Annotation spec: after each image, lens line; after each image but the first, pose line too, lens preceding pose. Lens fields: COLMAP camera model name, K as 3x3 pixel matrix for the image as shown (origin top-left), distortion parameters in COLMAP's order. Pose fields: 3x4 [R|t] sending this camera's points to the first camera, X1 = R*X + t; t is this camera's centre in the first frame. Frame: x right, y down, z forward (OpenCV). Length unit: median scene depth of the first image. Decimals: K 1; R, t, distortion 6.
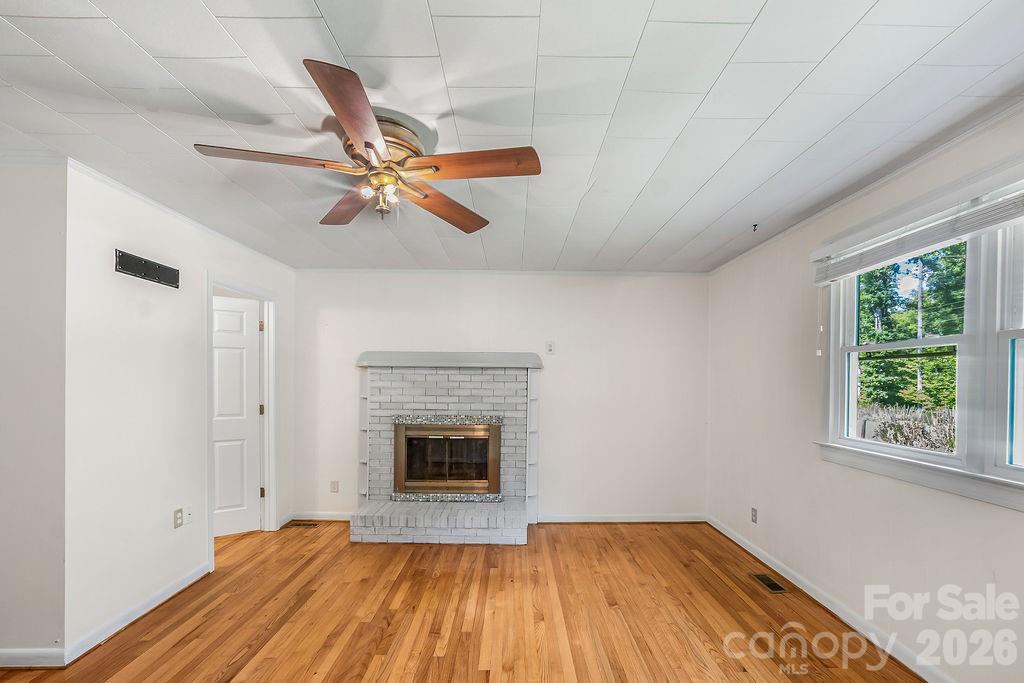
lens RADIAL K [[451.0, 0, 513.0], [0, 451.0, 389.2], [0, 0, 1]] dist [-0.058226, 0.023646]
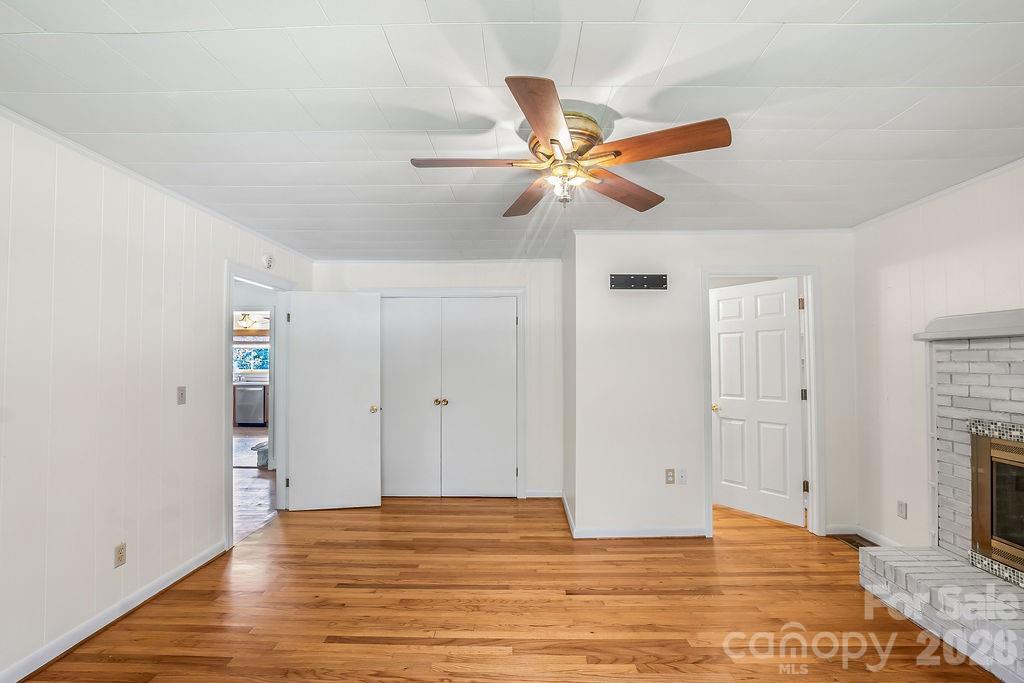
lens RADIAL K [[437.8, 0, 518.5], [0, 437.8, 347.9], [0, 0, 1]] dist [-0.035635, 0.008625]
pose [[-0.014540, -0.039529, -0.999113, 0.341174], [-0.014573, 0.999120, -0.039318, -0.006694], [0.999788, 0.013988, -0.015103, 0.433263]]
